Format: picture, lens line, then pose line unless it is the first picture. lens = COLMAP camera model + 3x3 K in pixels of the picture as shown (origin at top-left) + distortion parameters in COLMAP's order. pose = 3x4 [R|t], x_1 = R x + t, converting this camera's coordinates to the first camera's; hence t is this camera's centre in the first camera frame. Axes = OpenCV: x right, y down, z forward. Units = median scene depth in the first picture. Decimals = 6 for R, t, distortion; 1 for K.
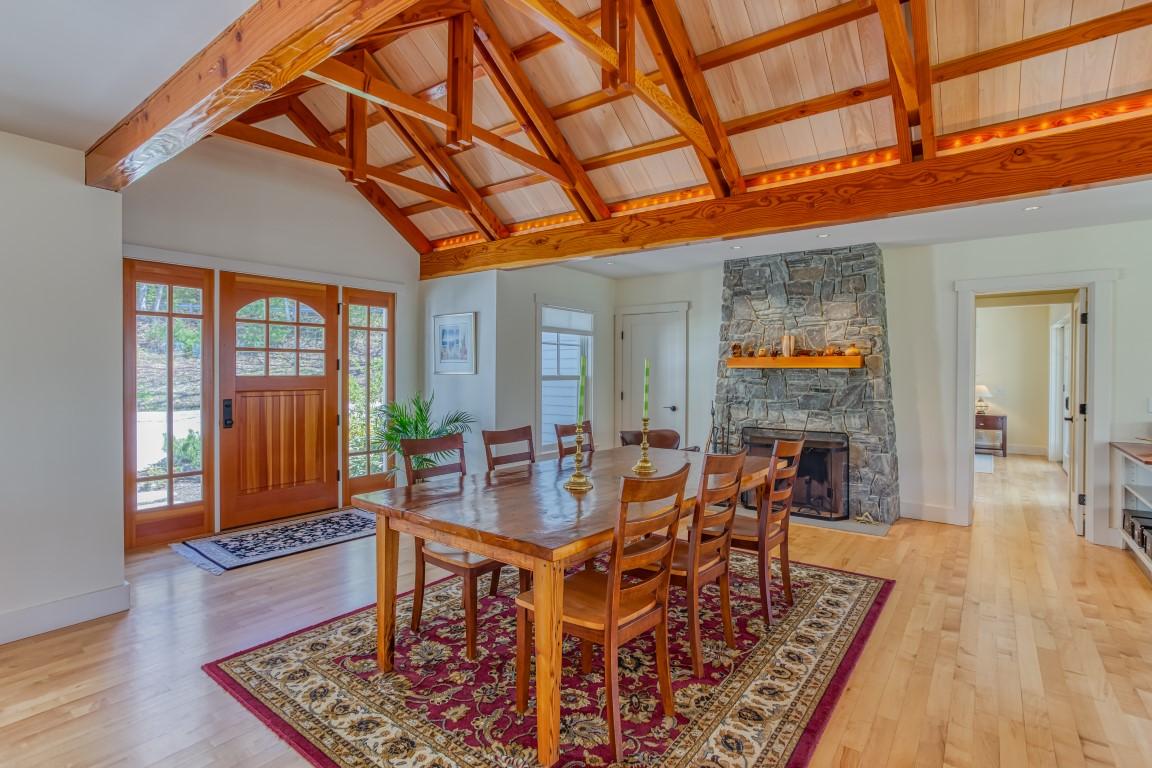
lens RADIAL K [[564.0, 0, 575.3], [0, 564.0, 375.4], [0, 0, 1]] dist [-0.026510, 0.003269]
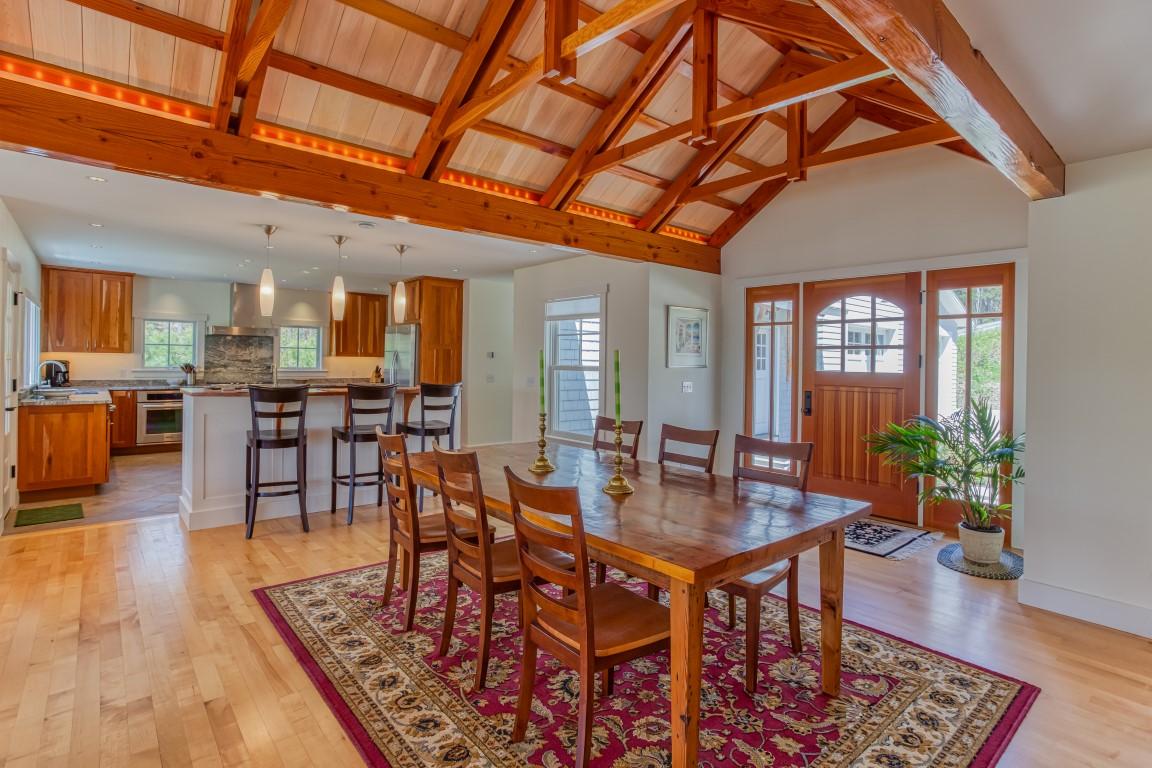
lens RADIAL K [[564.0, 0, 570.1], [0, 564.0, 364.9], [0, 0, 1]] dist [-0.026510, 0.003269]
pose [[-0.219873, 0.000623, -0.975528, 0.559468], [-0.022486, 0.999731, 0.005706, -0.006545], [0.975269, 0.023190, -0.219800, 0.681130]]
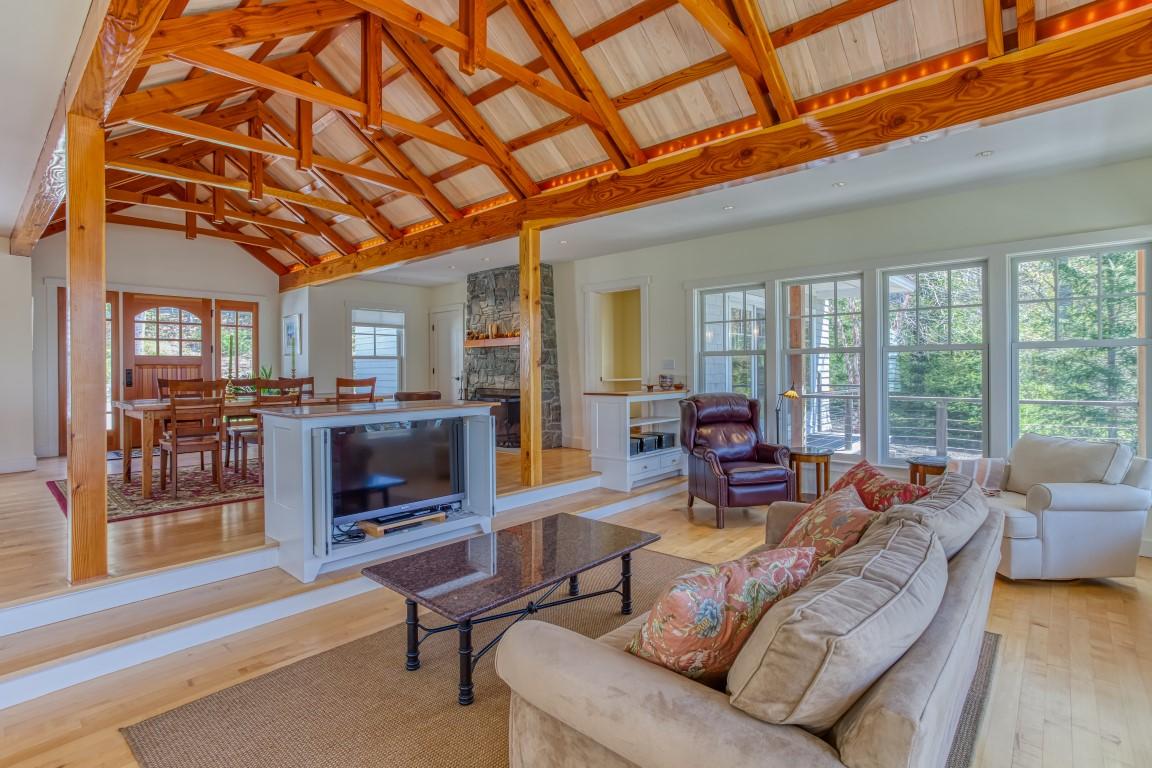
lens RADIAL K [[564.0, 0, 602.9], [0, 564.0, 369.0], [0, 0, 1]] dist [-0.026510, 0.003269]
pose [[0.997046, -0.012848, -0.075725, 0.799655], [0.011964, 0.999855, -0.012125, 0.069374], [0.075870, 0.011183, 0.997055, -0.471169]]
